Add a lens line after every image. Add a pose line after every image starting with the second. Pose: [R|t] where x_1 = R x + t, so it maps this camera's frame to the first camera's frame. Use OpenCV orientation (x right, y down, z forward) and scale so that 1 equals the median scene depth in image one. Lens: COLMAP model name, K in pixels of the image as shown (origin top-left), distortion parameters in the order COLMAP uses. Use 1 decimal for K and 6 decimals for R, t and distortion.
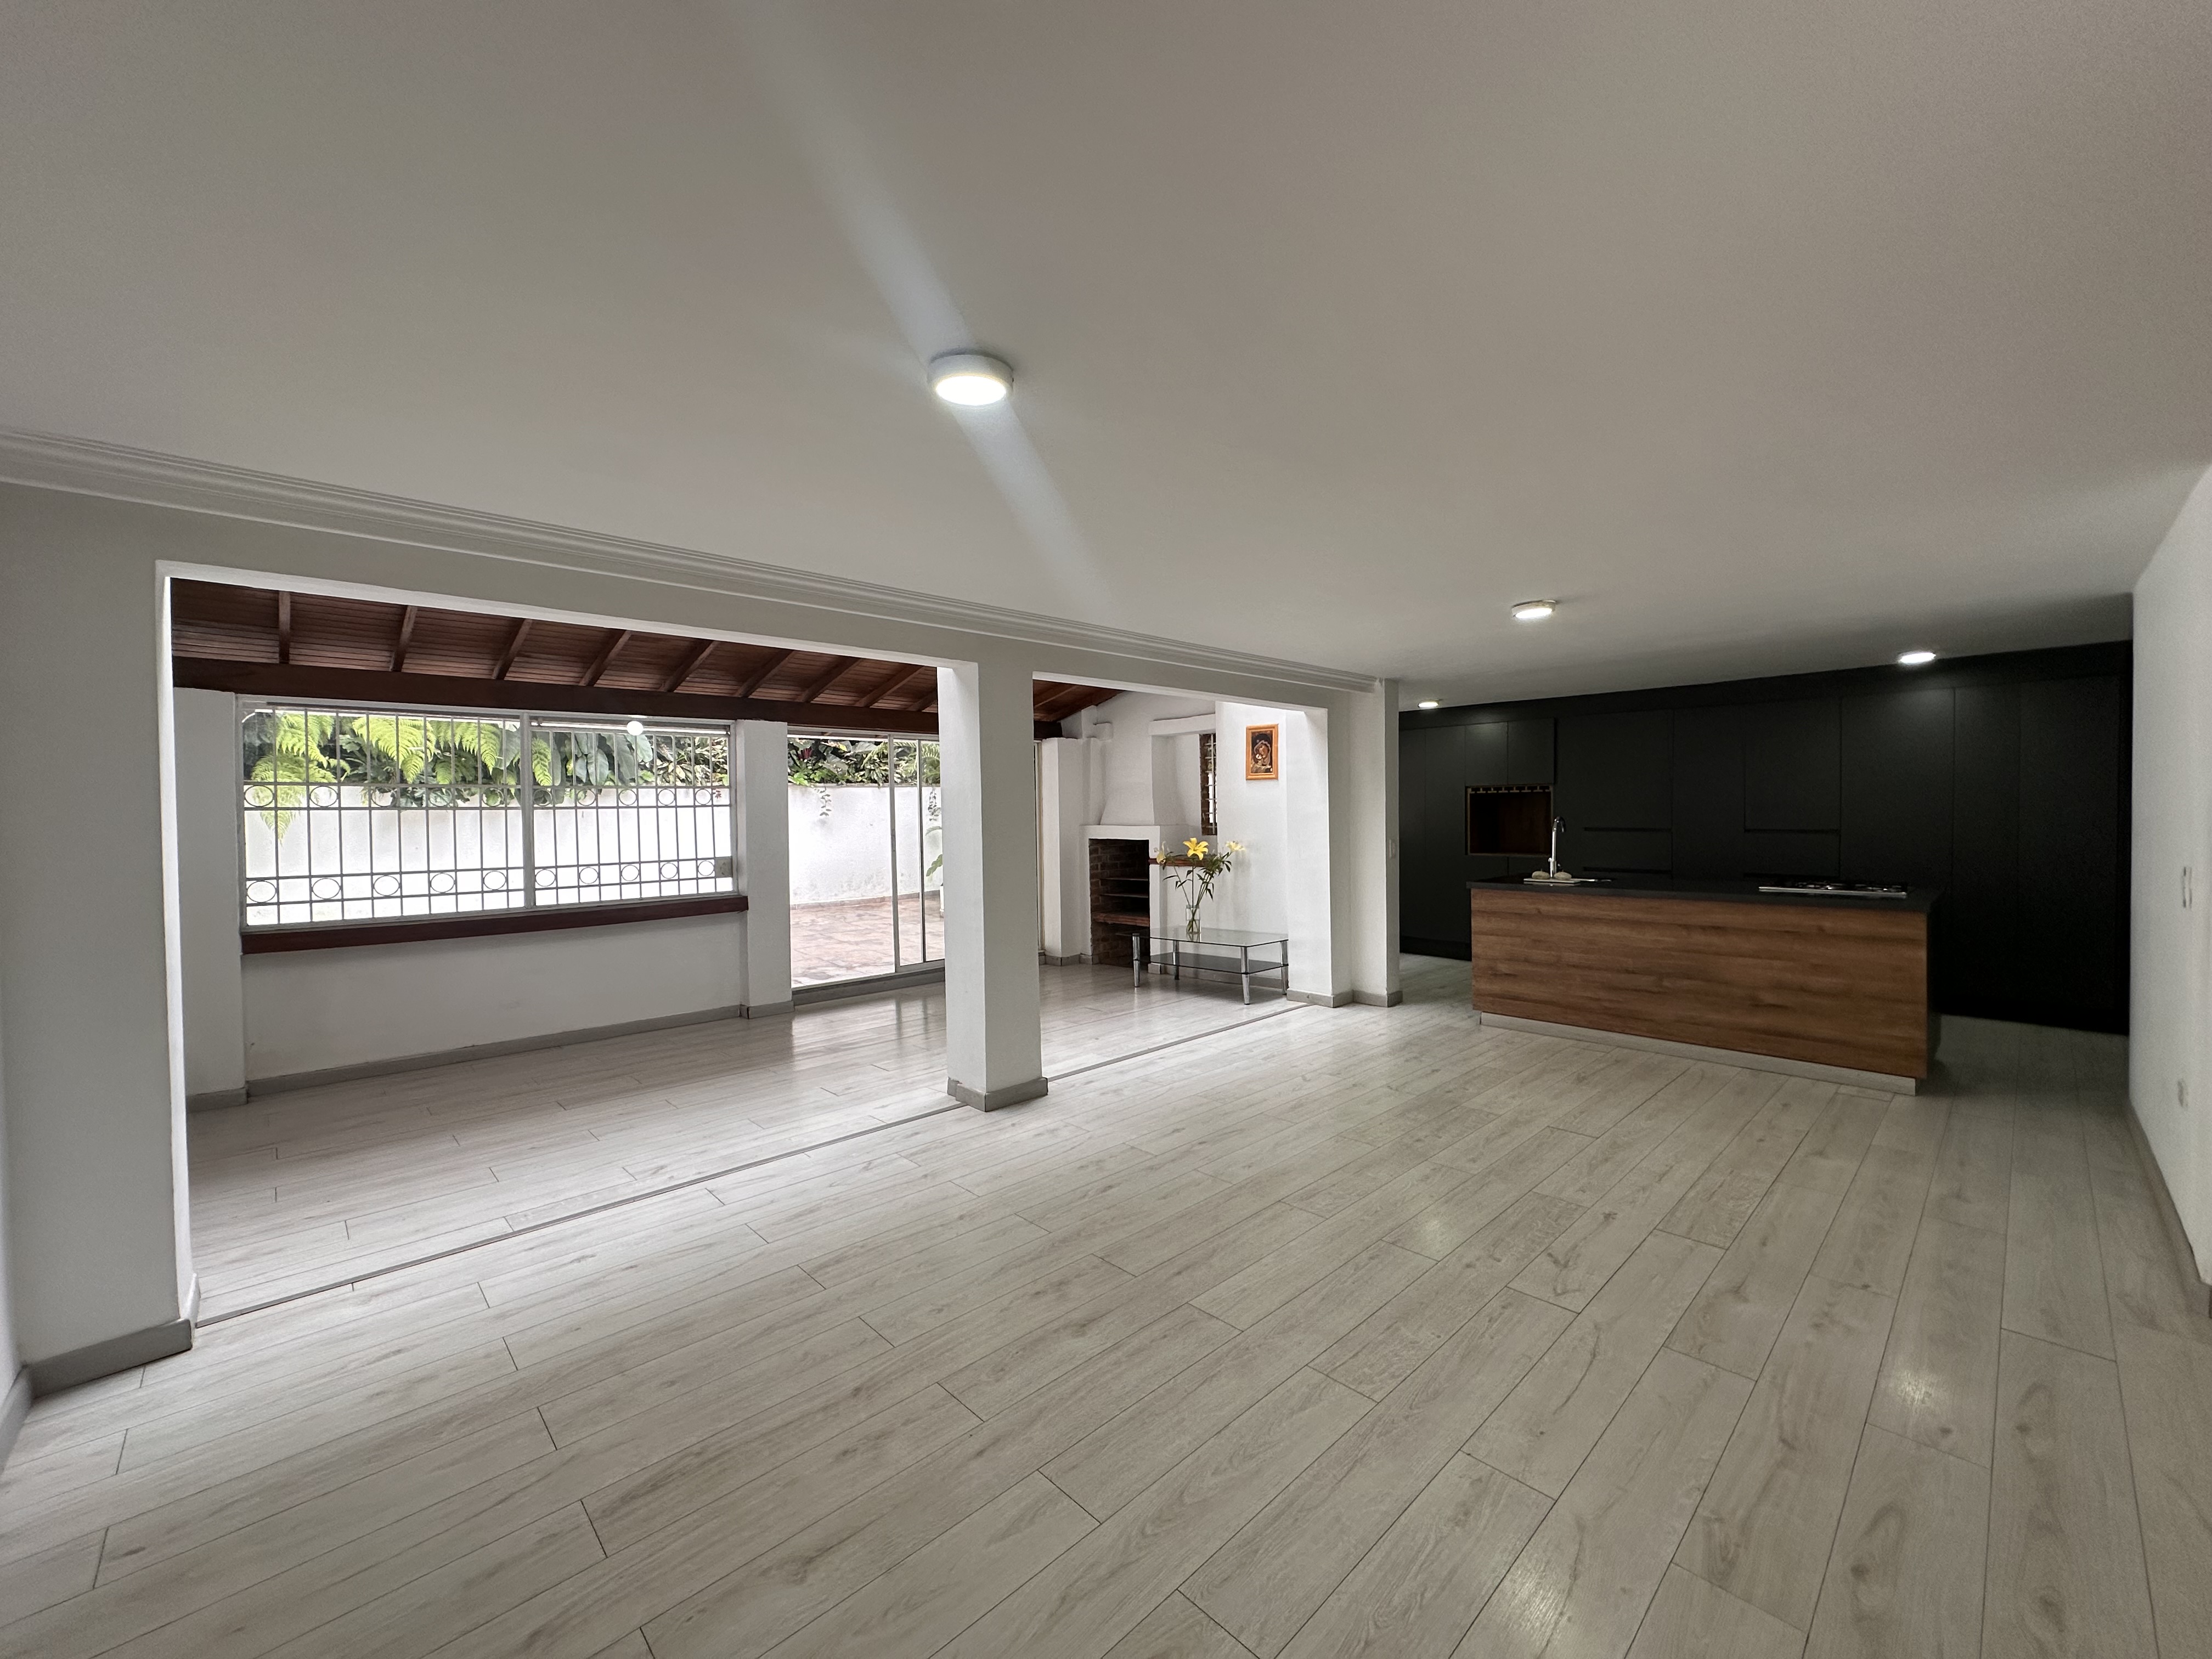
lens RADIAL K [[881.8, 0, 1102.9], [0, 881.8, 821.9], [0, 0, 1]] dist [0.000086, -0.000087]
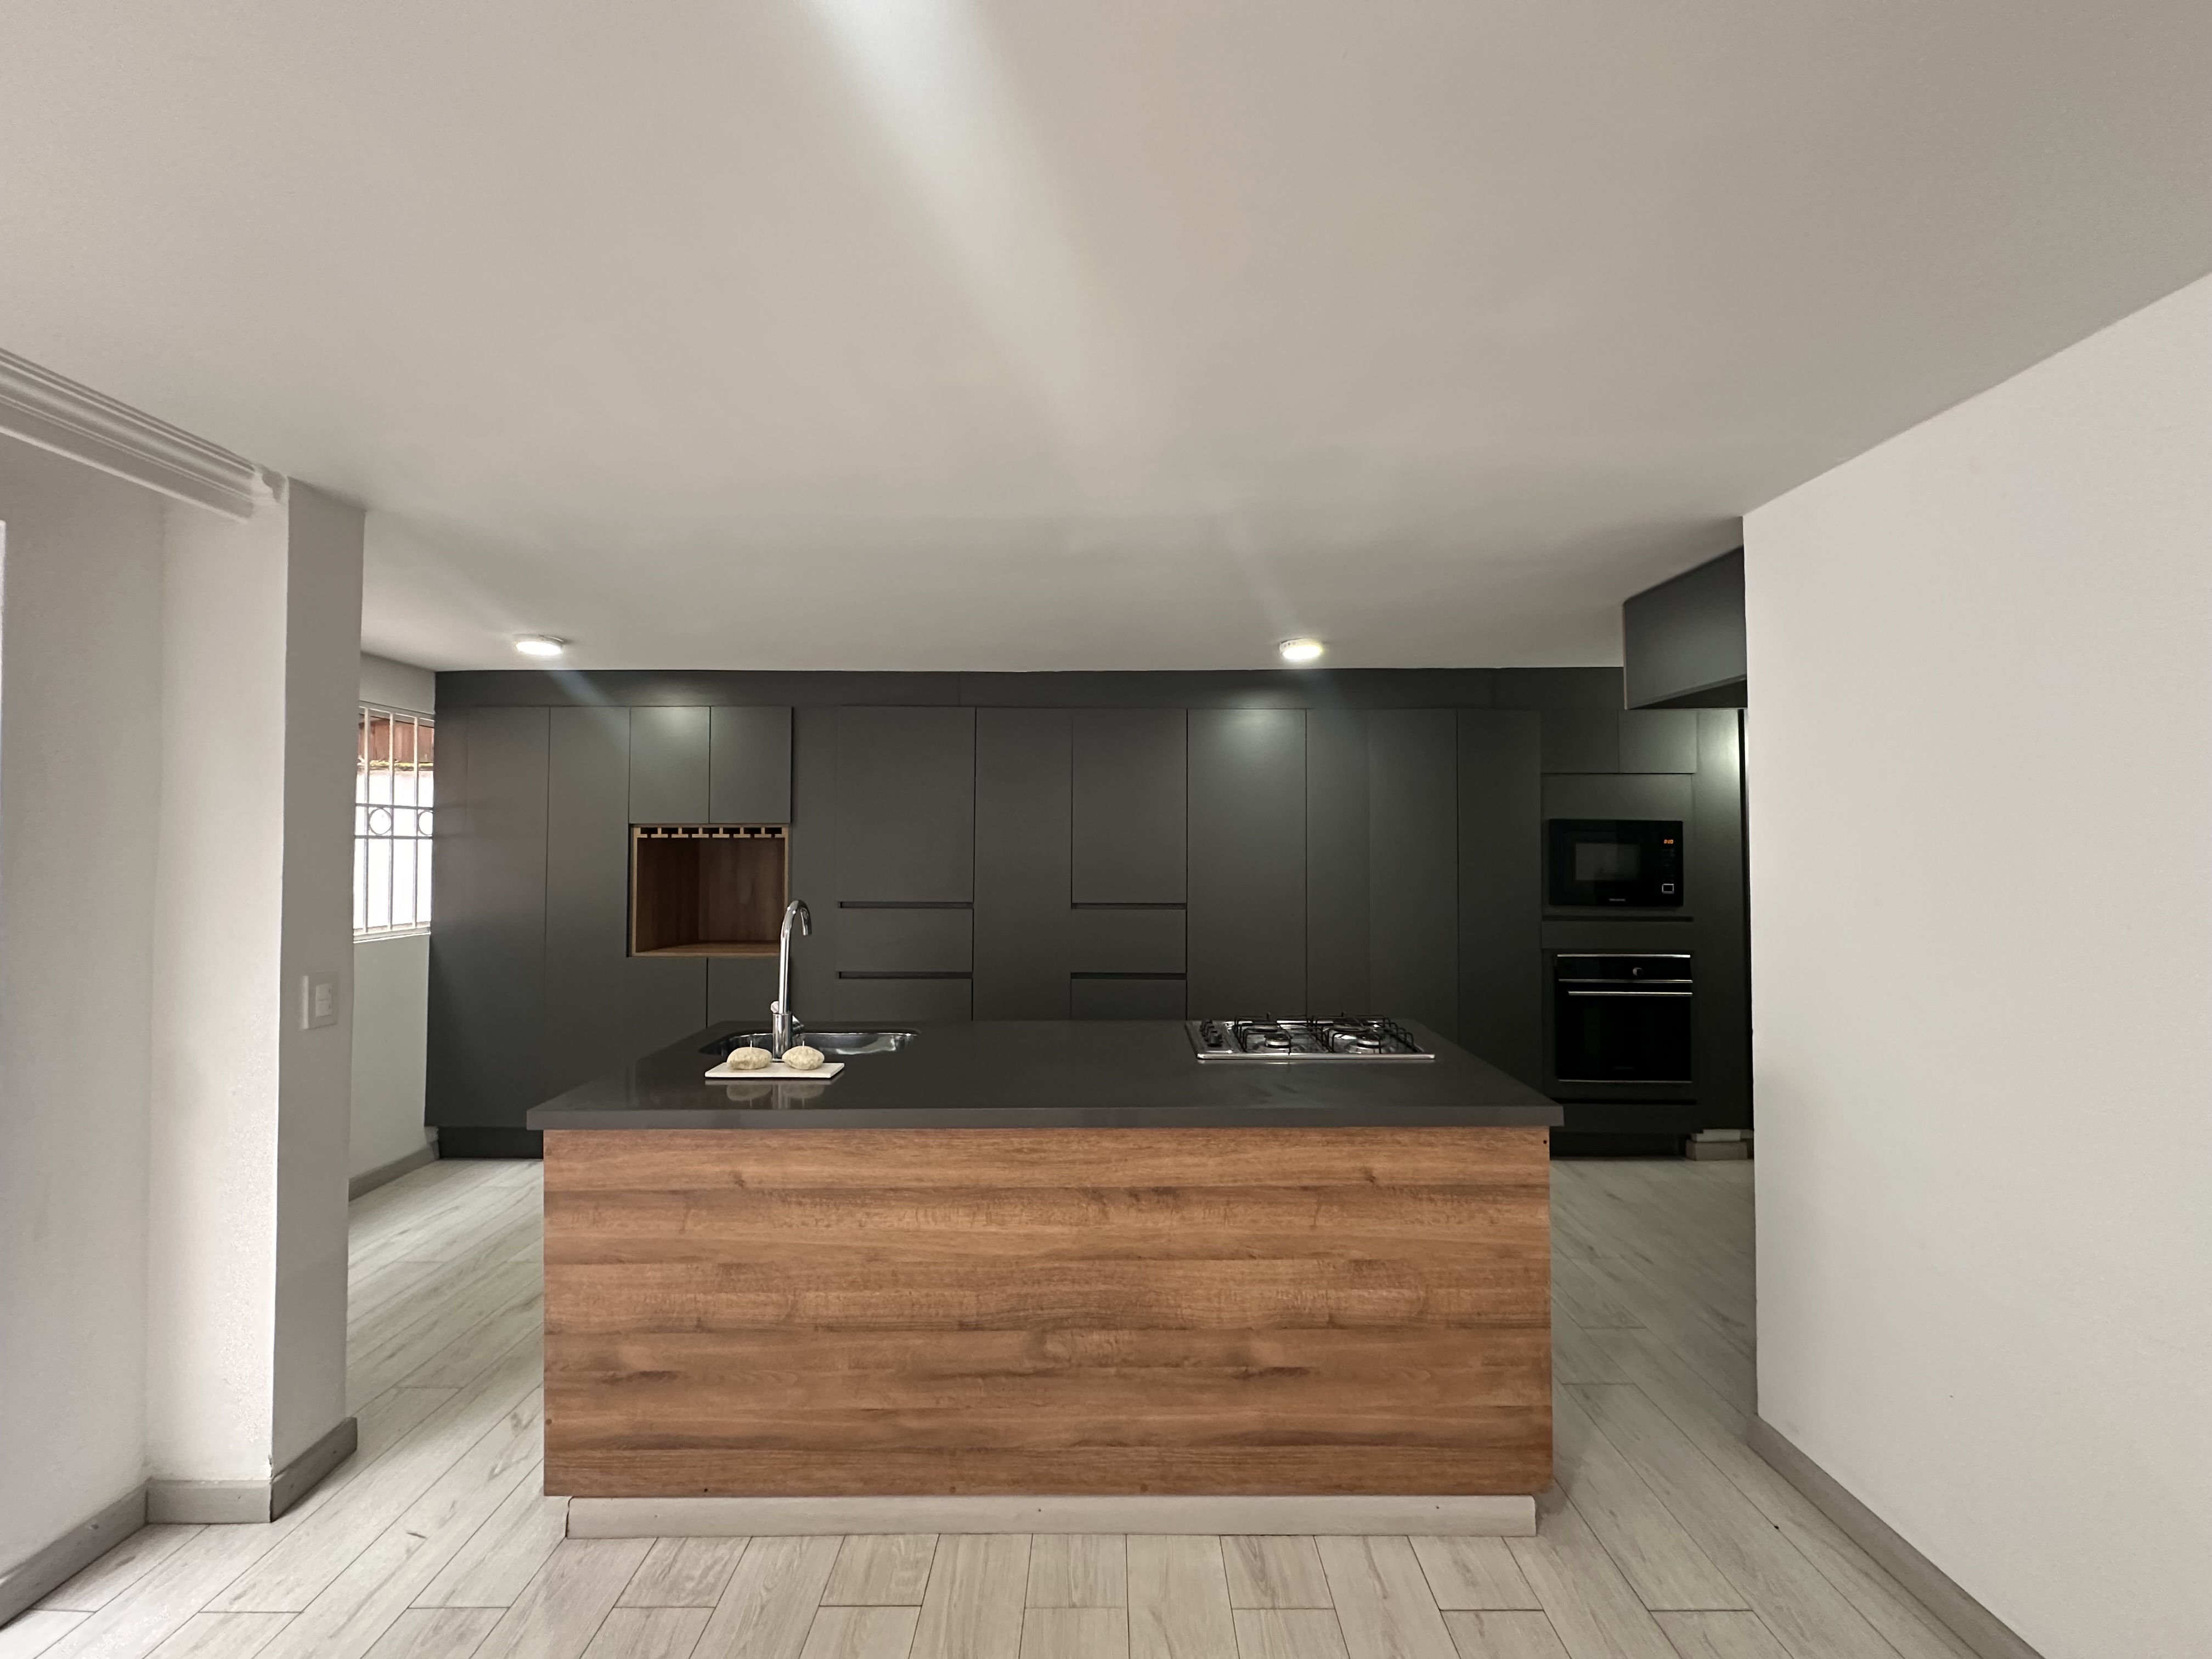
lens RADIAL K [[881.8, 0, 1105.9], [0, 881.8, 834.5], [0, 0, 1]] dist [0.000086, -0.000087]
pose [[0.688312, 0.022369, 0.725070, 0.354340], [0.002176, 0.999456, -0.032899, -0.025753], [-0.725411, 0.024222, 0.687889, 0.681264]]
